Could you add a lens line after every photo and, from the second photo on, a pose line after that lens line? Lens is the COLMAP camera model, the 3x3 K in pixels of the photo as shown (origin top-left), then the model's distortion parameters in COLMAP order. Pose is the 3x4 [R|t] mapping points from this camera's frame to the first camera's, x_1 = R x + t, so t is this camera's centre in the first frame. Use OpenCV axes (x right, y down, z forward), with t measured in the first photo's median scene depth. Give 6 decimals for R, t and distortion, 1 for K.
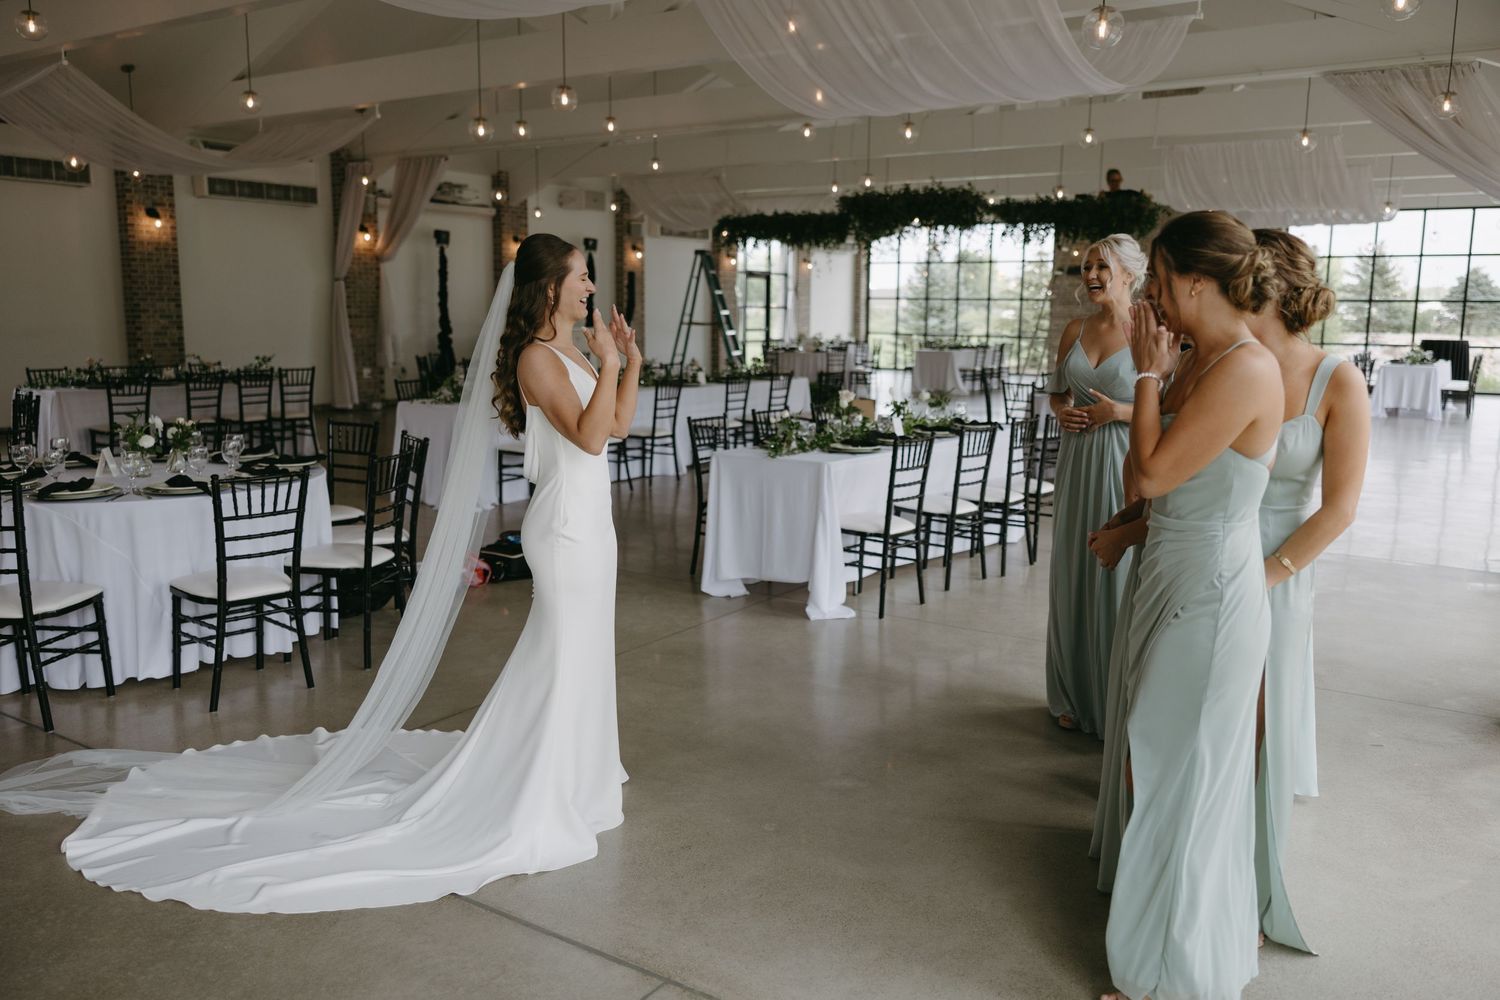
lens RADIAL K [[1194.2, 0, 758.1], [0, 1194.2, 491.4], [0, 0, 1]] dist [0.020862, 0.000845]
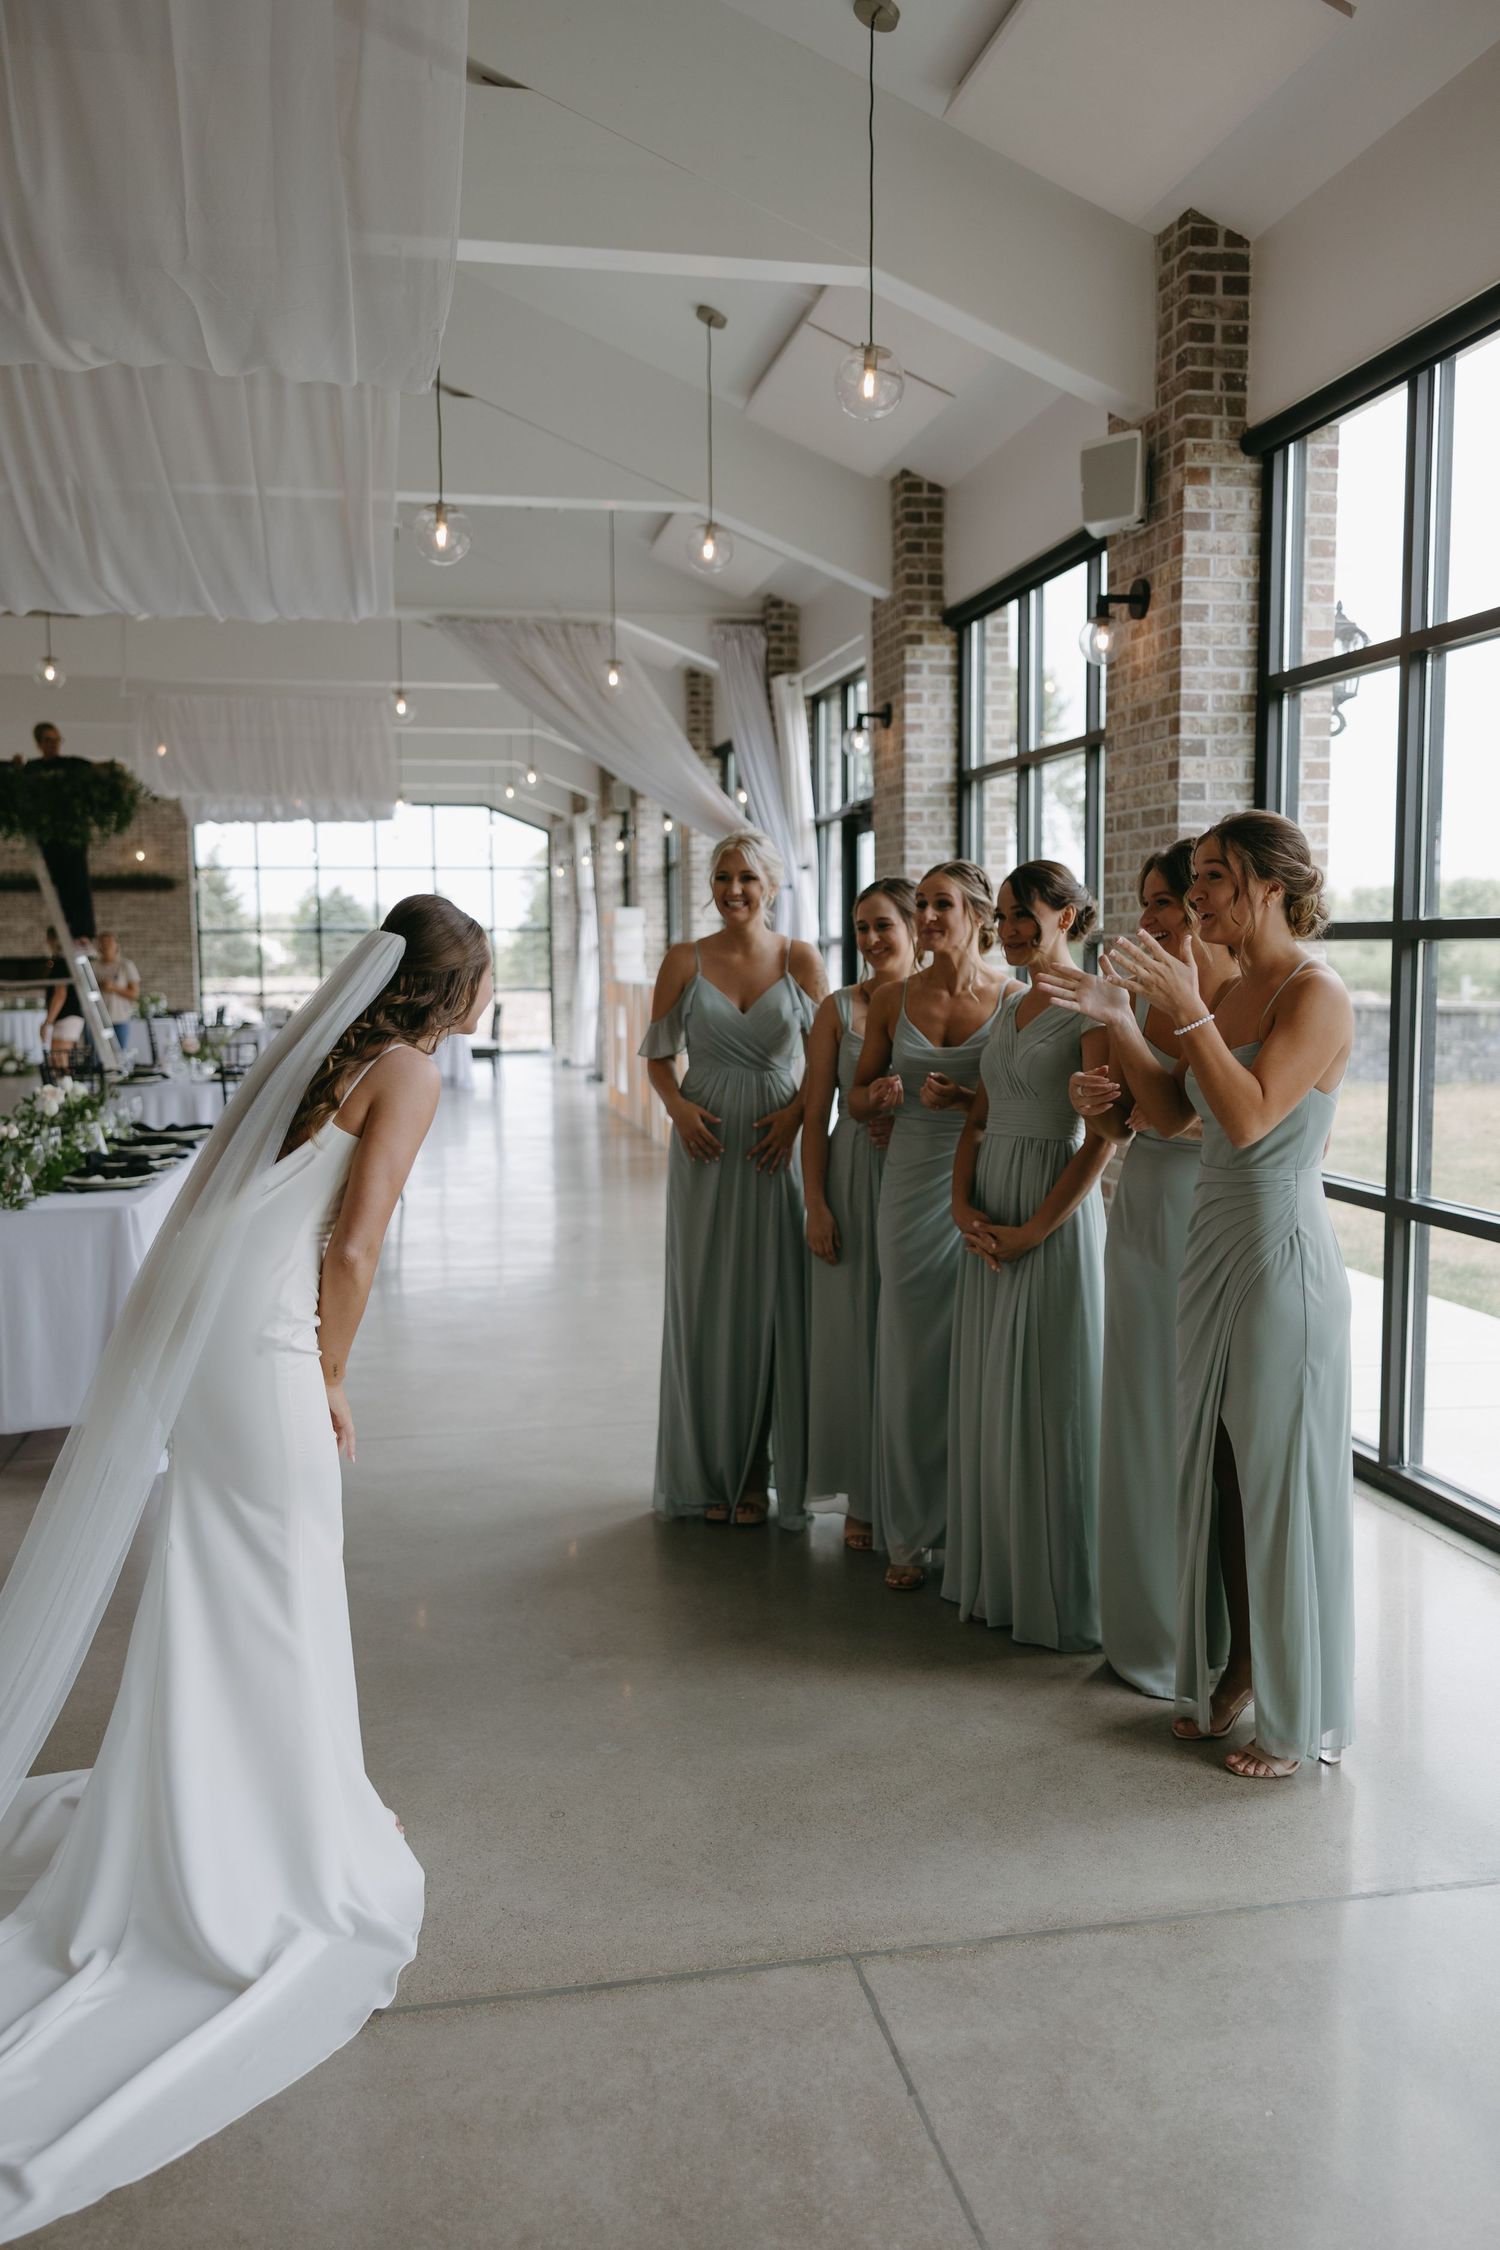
lens RADIAL K [[1908.5, 0, 746.7], [0, 1908.5, 1136.8], [0, 0, 1]] dist [0.042685, 0.000768]
pose [[0.708824, -0.089330, 0.699707, -0.234368], [0.126187, 0.992006, -0.001185, -0.011699], [-0.694007, 0.089134, 0.714429, 0.072919]]
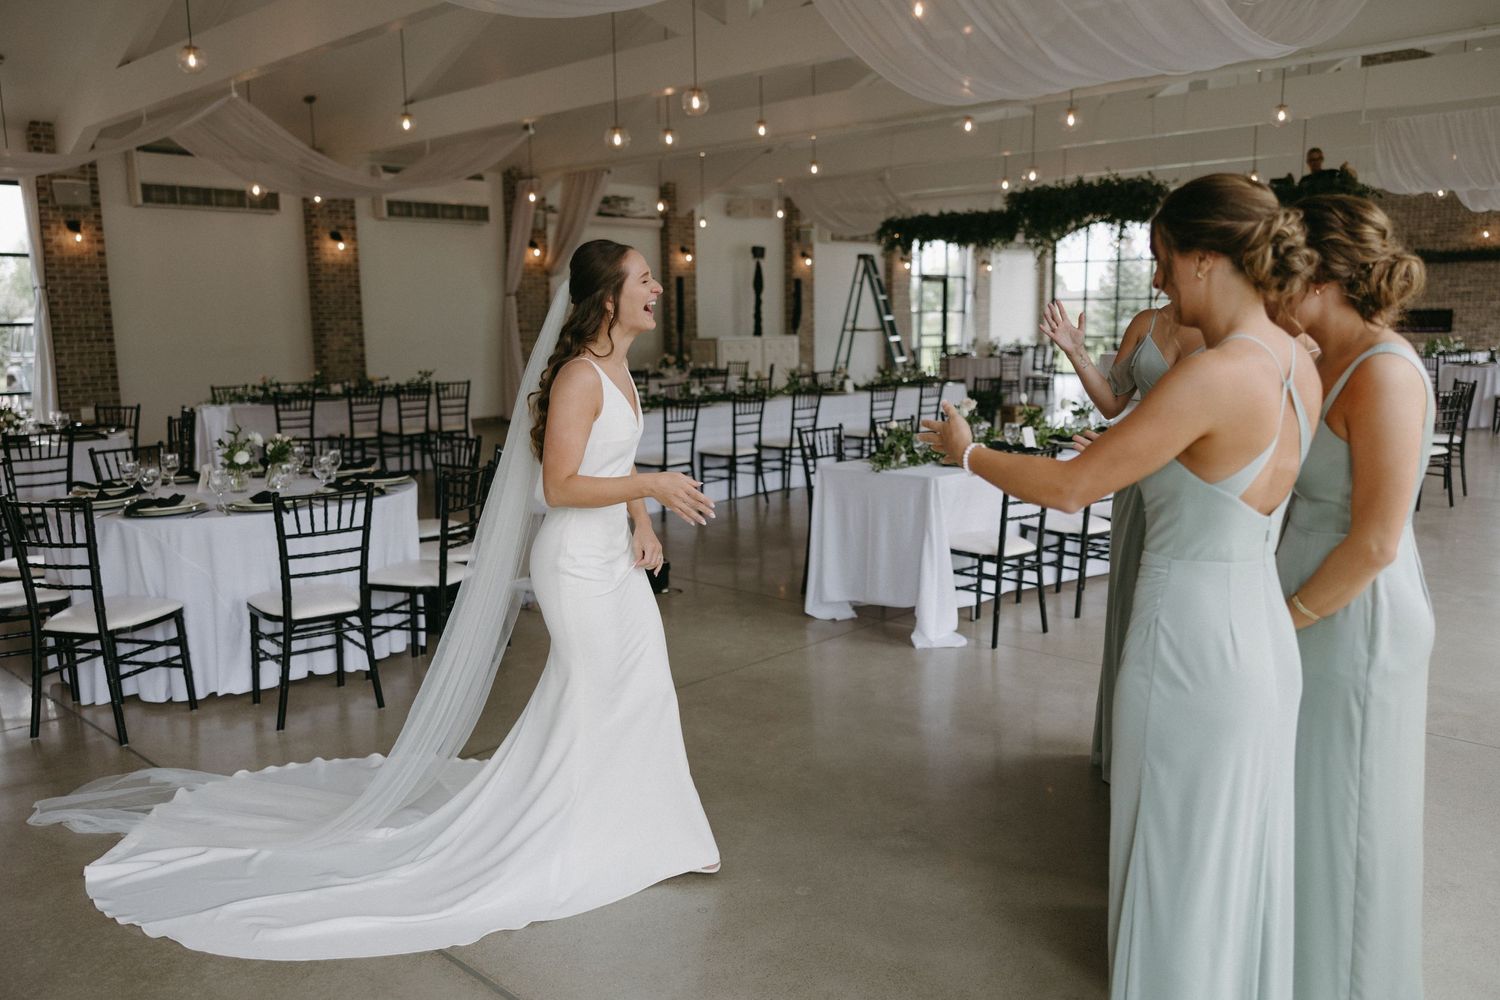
lens RADIAL K [[1194.2, 0, 746.8], [0, 1194.2, 502.3], [0, 0, 1]] dist [0.020862, 0.000845]
pose [[0.984751, 0.003906, -0.173925, 0.046382], [-0.003475, 0.999990, 0.002780, -0.004347], [0.173934, -0.002133, 0.984755, 0.043169]]
